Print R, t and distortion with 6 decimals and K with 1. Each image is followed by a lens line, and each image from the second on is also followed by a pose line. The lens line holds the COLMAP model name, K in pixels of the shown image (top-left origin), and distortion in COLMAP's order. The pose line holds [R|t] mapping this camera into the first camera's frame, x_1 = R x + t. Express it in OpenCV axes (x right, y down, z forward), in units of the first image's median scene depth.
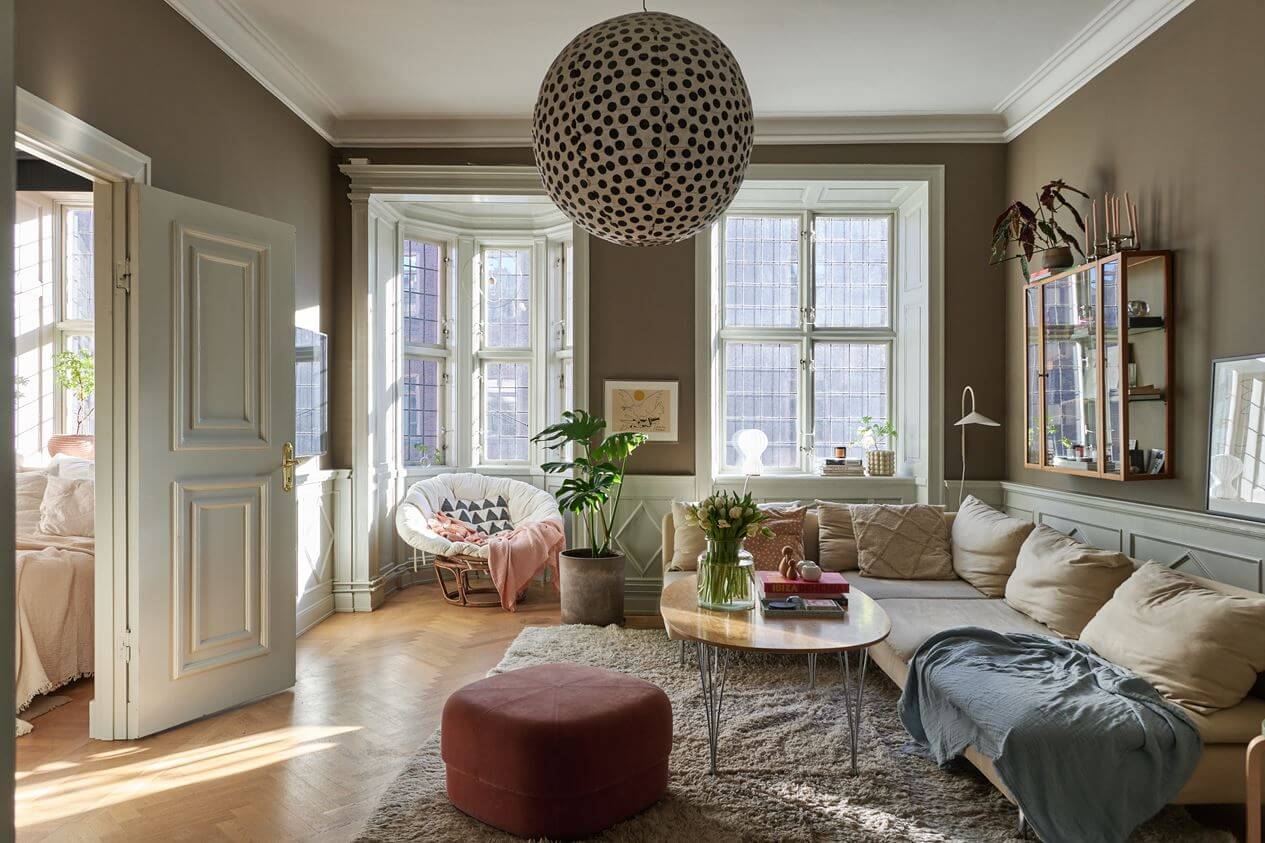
lens RADIAL K [[870.6, 0, 633.1], [0, 870.6, 423.6], [0, 0, 1]] dist [0.001600, -0.004323]
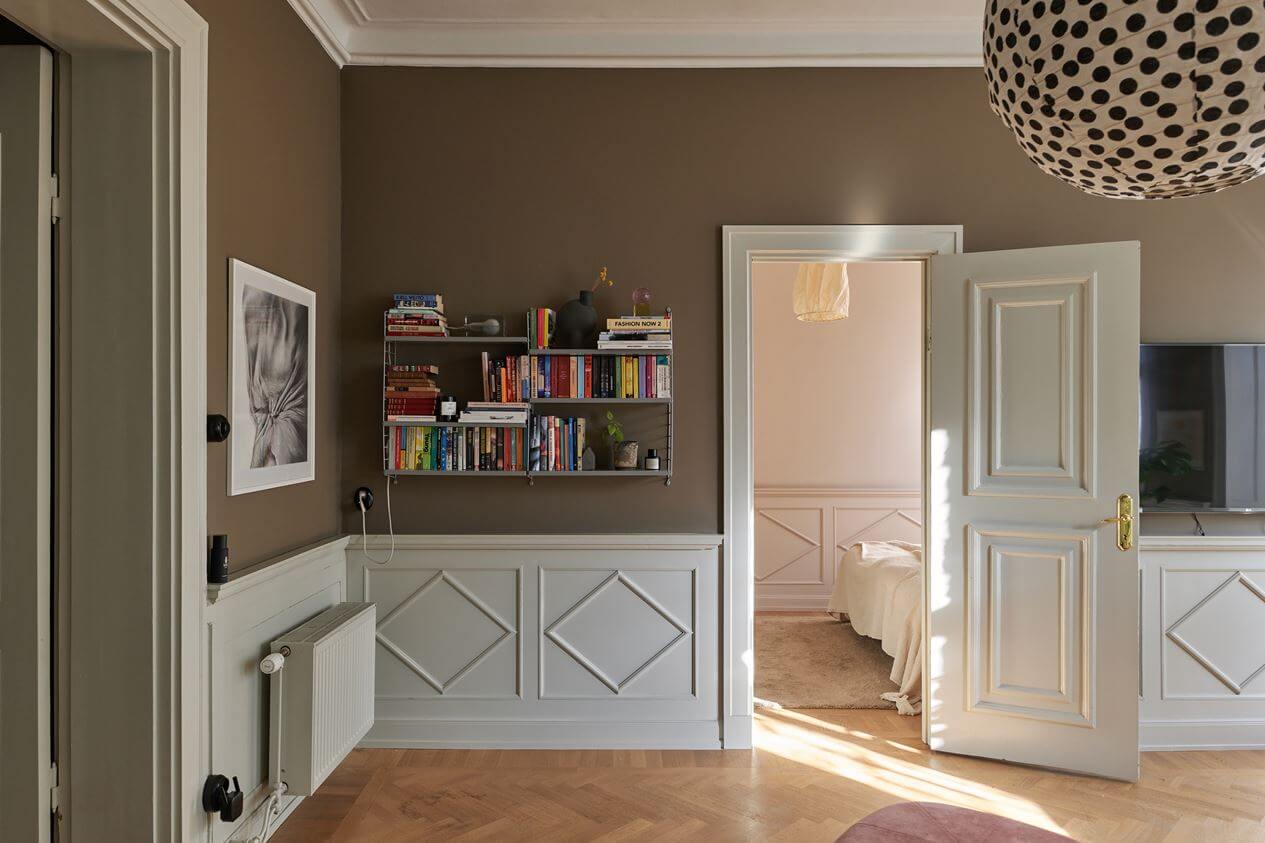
lens RADIAL K [[870.6, 0, 639.3], [0, 870.6, 426.3], [0, 0, 1]] dist [0.001600, -0.004323]
pose [[0.012974, -0.010963, -0.999856, 0.332948], [0.000241, 0.999940, -0.010960, -0.025784], [0.999916, -0.000099, 0.012976, 0.365282]]
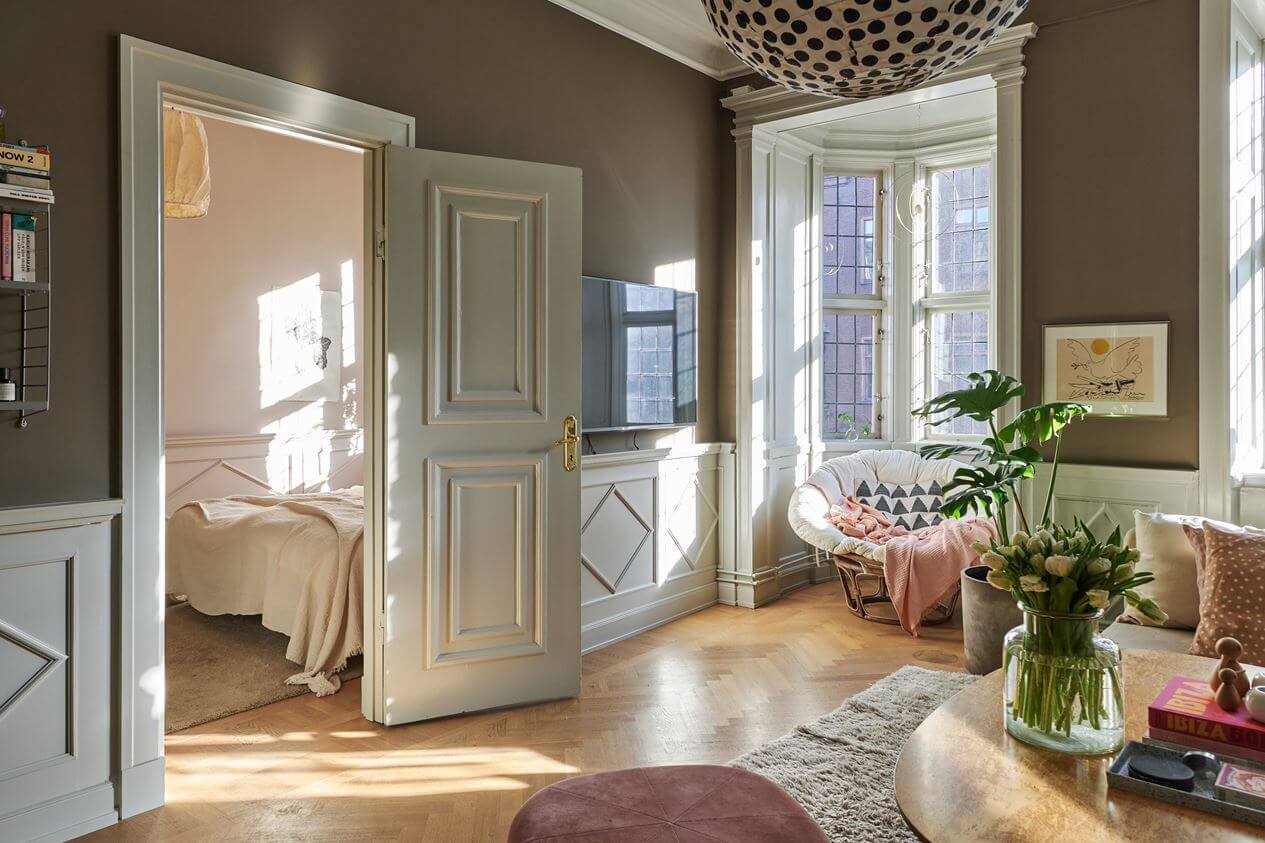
lens RADIAL K [[870.6, 0, 618.7], [0, 870.6, 385.4], [0, 0, 1]] dist [0.001600, -0.004323]
pose [[0.781571, -0.009164, -0.623749, 0.136684], [0.009038, 0.999953, -0.003367, -0.003574], [0.623751, -0.003005, 0.781617, 0.247208]]
